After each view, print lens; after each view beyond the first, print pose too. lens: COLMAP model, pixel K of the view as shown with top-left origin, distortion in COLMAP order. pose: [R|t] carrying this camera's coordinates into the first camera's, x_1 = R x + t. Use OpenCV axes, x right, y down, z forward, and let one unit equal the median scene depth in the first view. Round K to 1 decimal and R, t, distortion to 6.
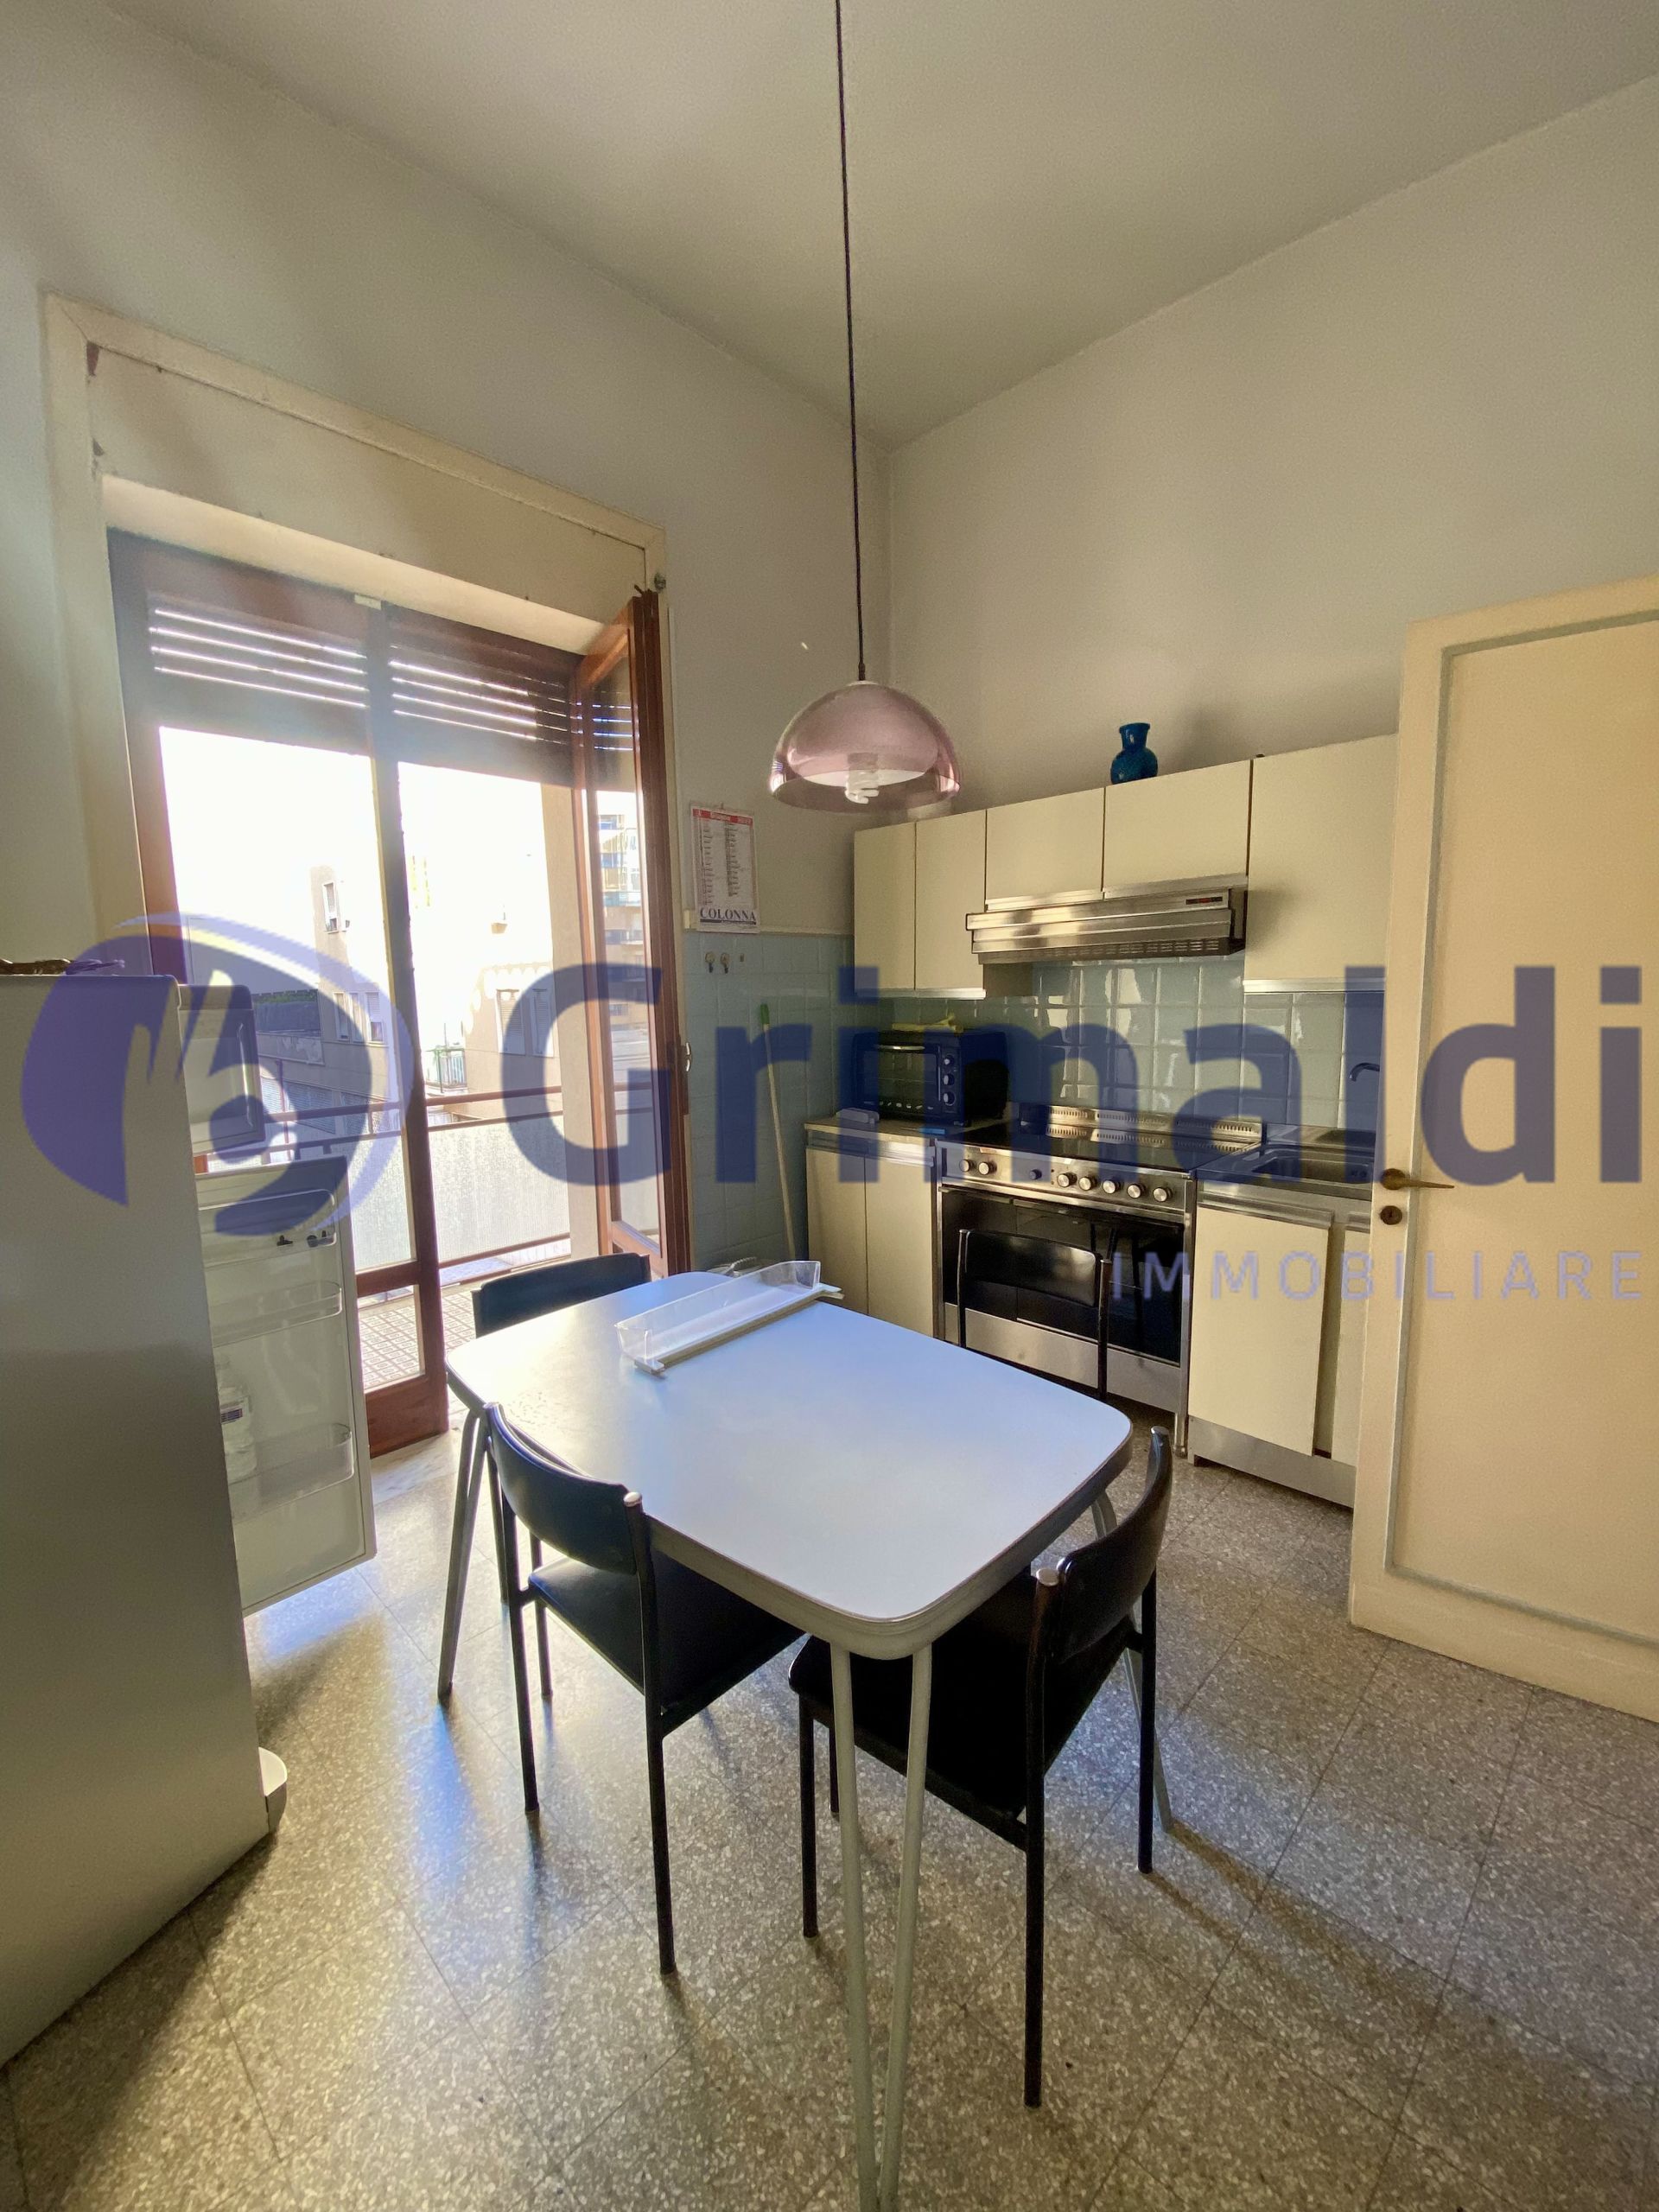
lens RADIAL K [[884.9, 0, 829.5], [0, 884.9, 1106.0], [0, 0, 1]] dist [0.001119, -0.013361]
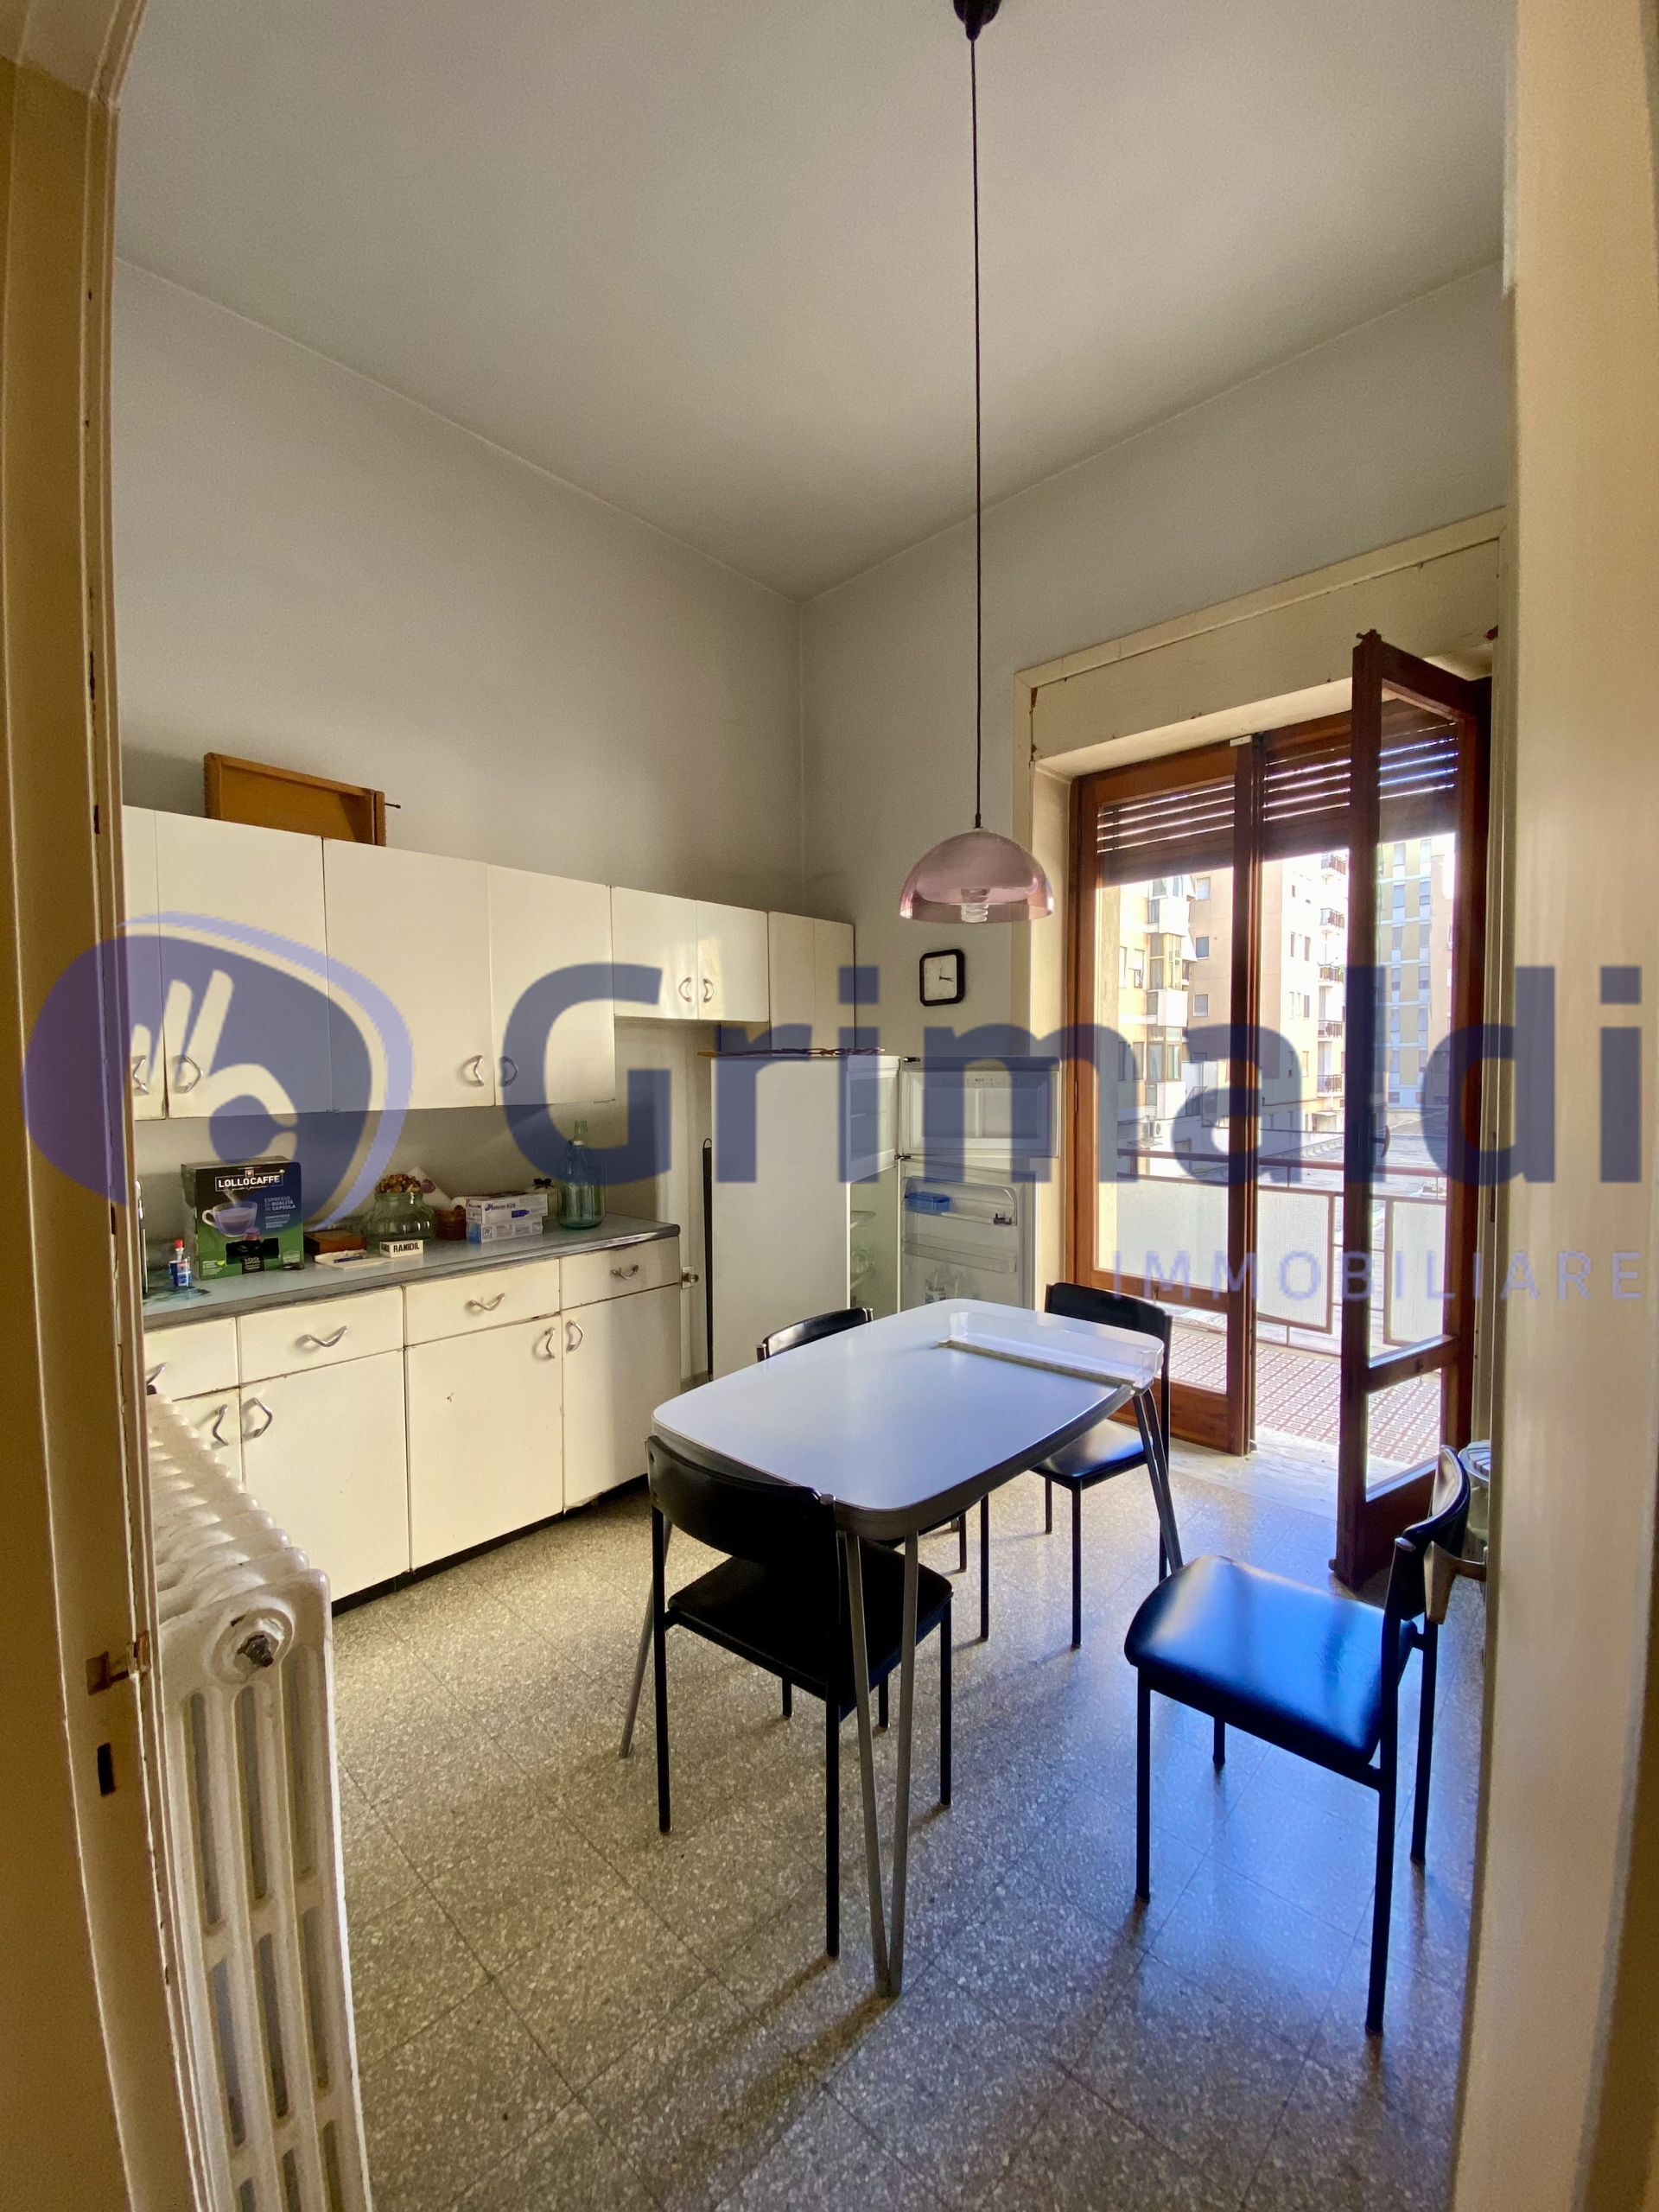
lens RADIAL K [[884.9, 0, 829.5], [0, 884.9, 1106.0], [0, 0, 1]] dist [0.001119, -0.013361]
pose [[0.031296, 0.065831, -0.997340, 1.355753], [-0.127918, 0.989887, 0.061325, -0.149746], [0.991291, 0.125659, 0.039400, 0.879475]]
